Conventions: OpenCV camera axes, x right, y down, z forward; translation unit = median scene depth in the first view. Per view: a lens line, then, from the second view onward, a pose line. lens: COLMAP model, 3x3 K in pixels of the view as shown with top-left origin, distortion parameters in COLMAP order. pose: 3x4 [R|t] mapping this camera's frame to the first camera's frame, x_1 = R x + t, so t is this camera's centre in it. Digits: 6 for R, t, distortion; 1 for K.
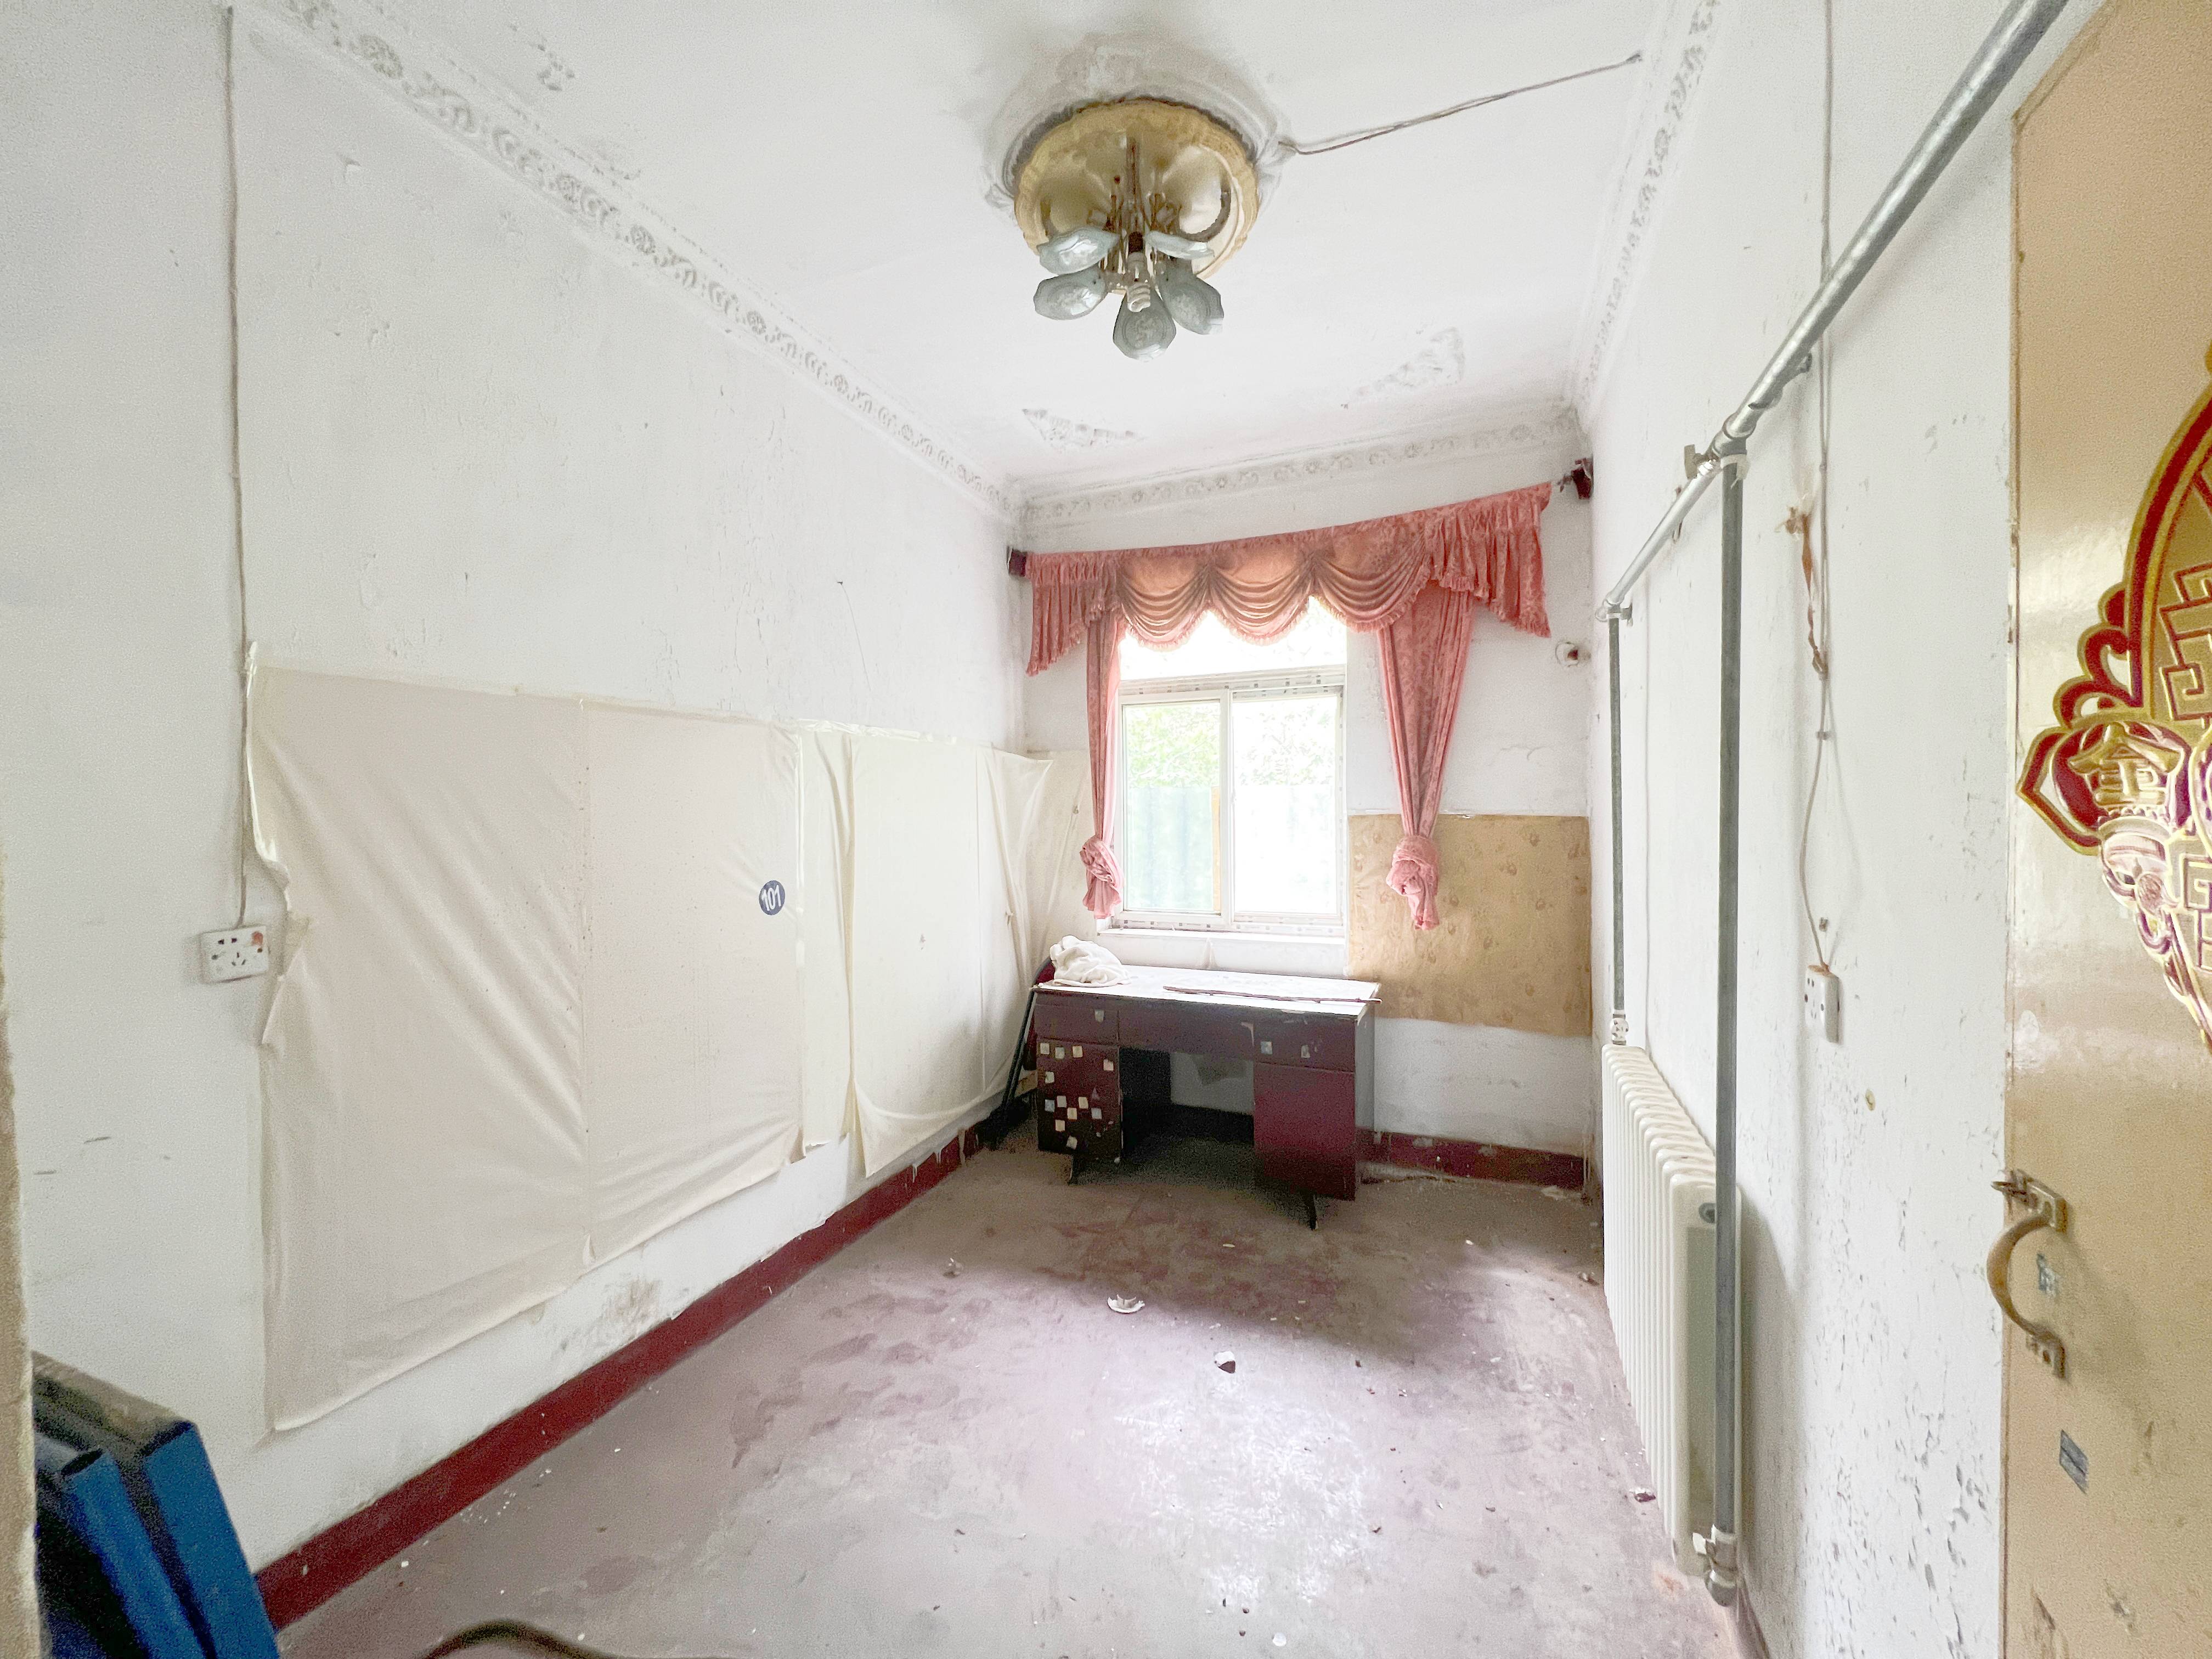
lens RADIAL K [[884.0, 0, 1104.6], [0, 884.0, 824.5], [0, 0, 1]] dist [-0.001375, 0.000360]
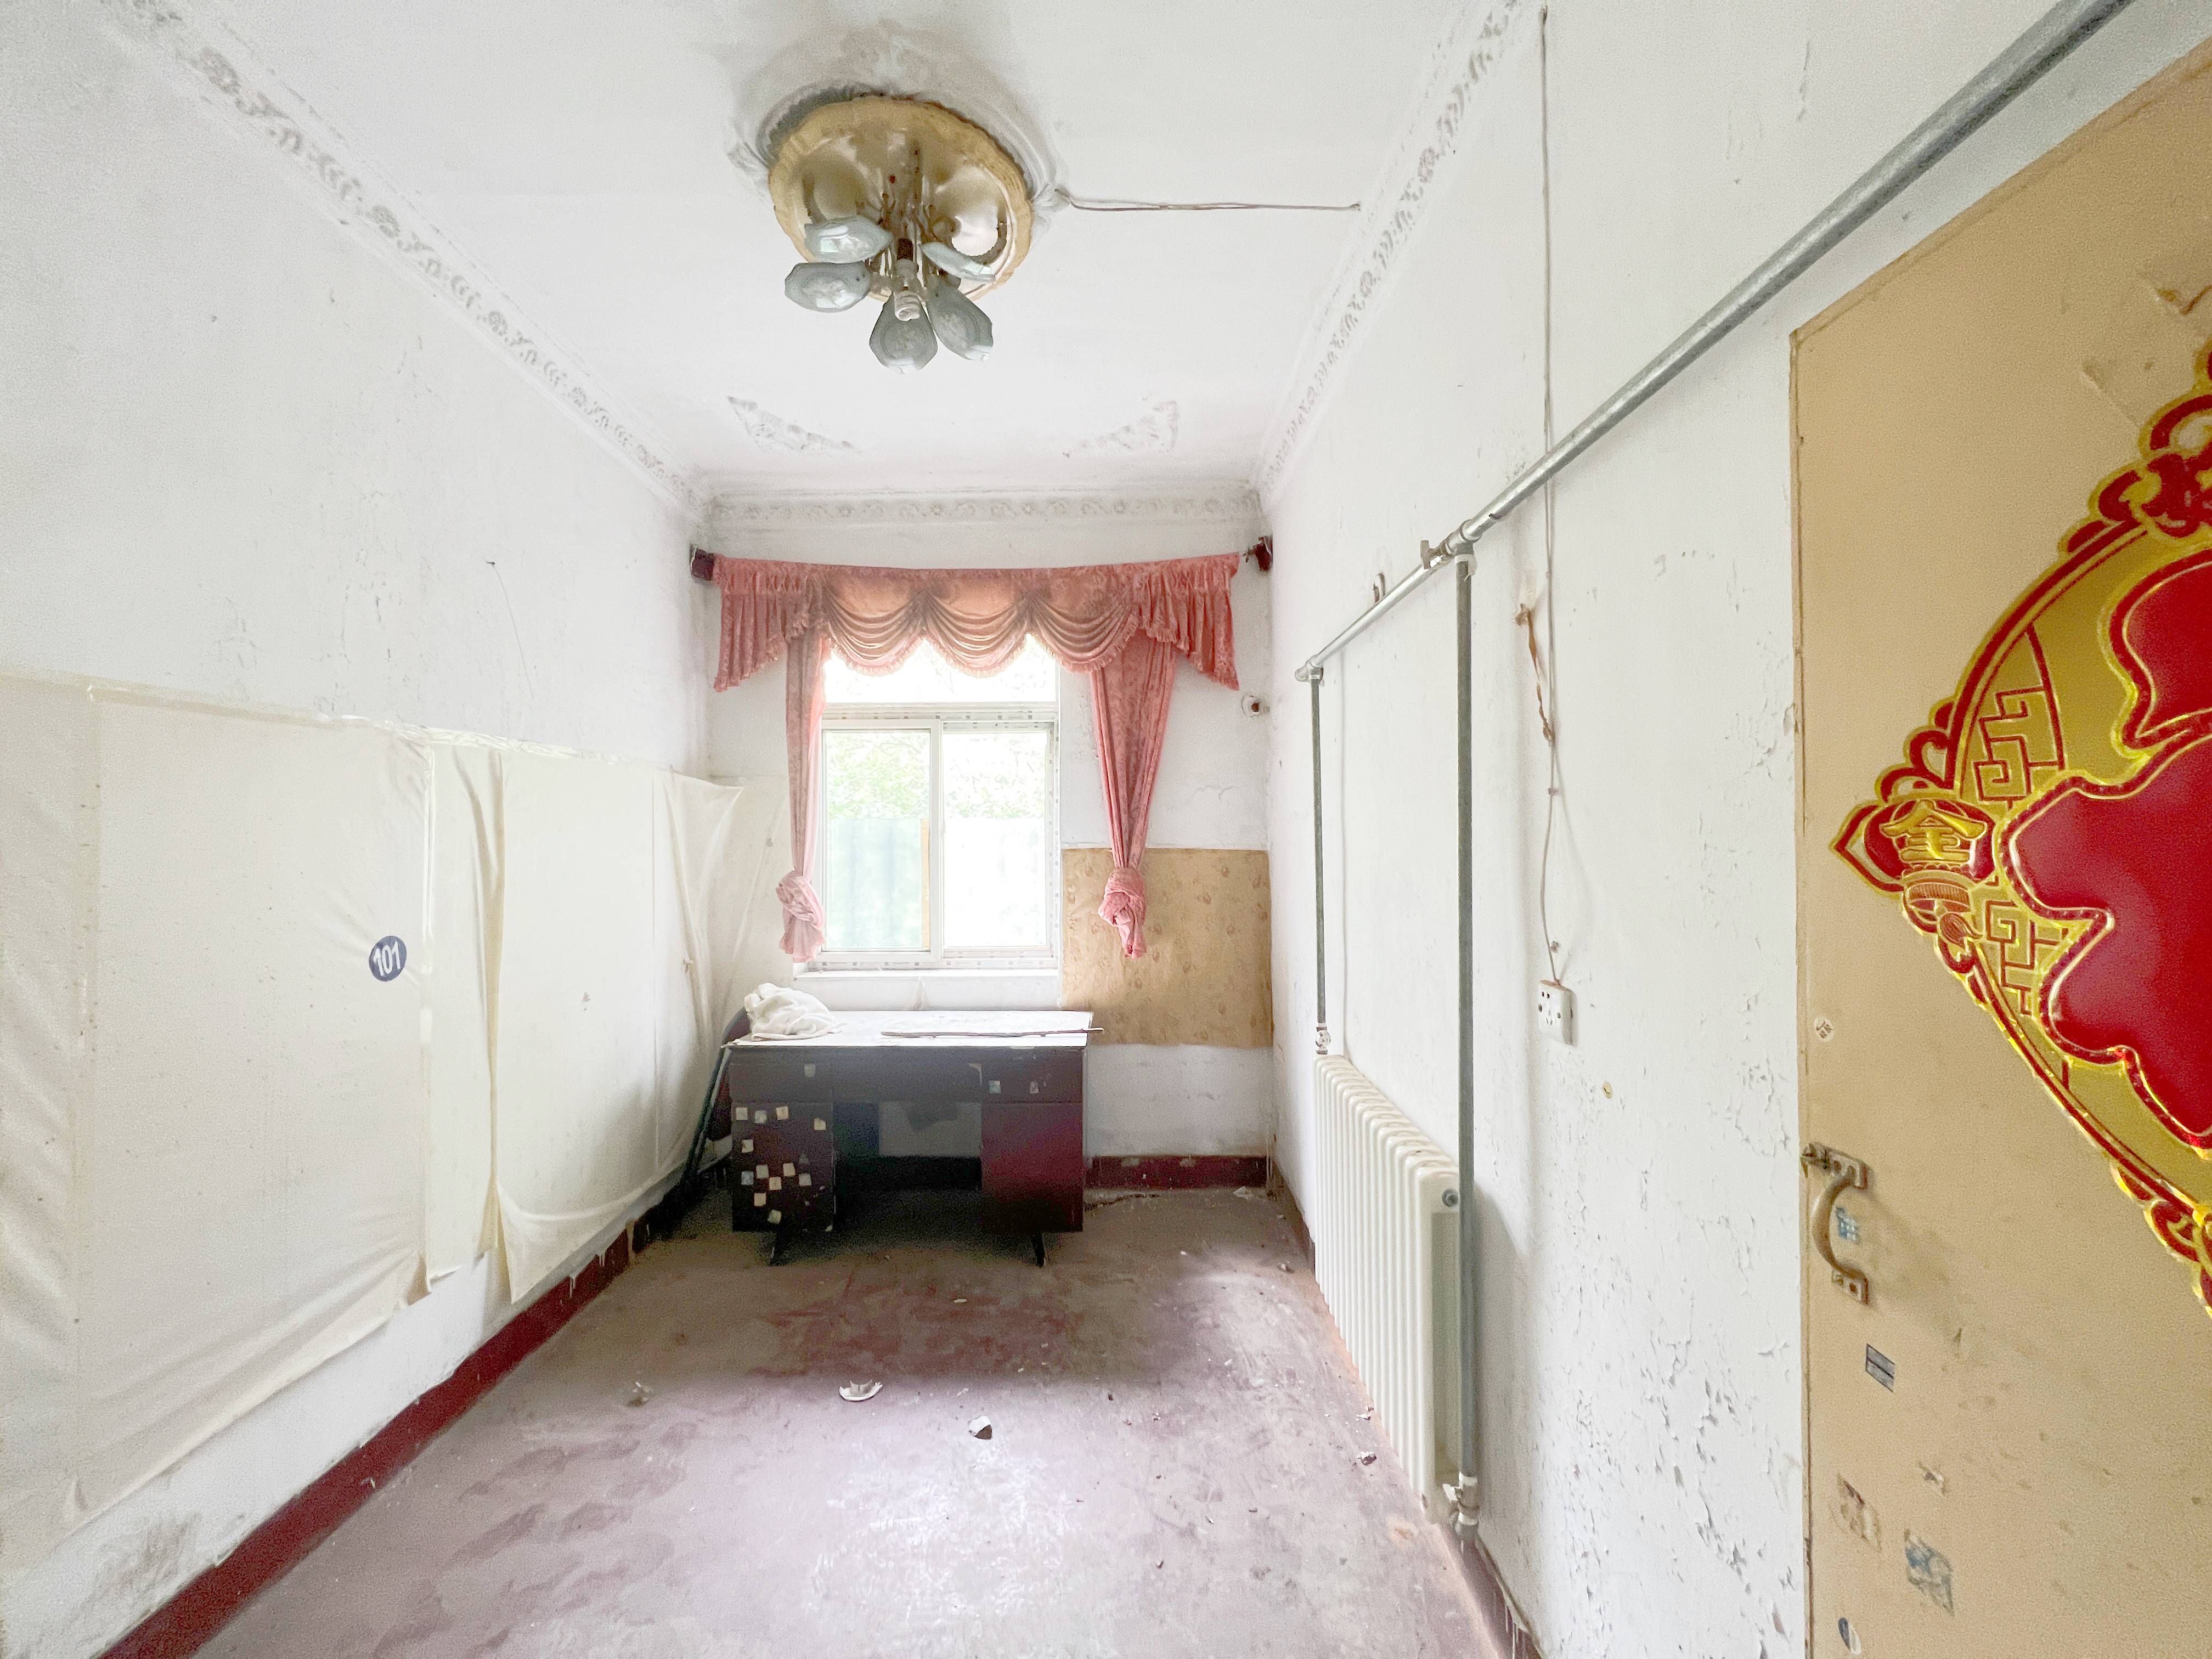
lens RADIAL K [[884.0, 0, 1108.8], [0, 884.0, 823.9], [0, 0, 1]] dist [-0.001375, 0.000360]
pose [[0.922596, 0.010538, 0.385624, -0.109009], [0.002529, 0.999440, -0.033361, -0.008026], [-0.385760, 0.031754, 0.922052, 0.053266]]
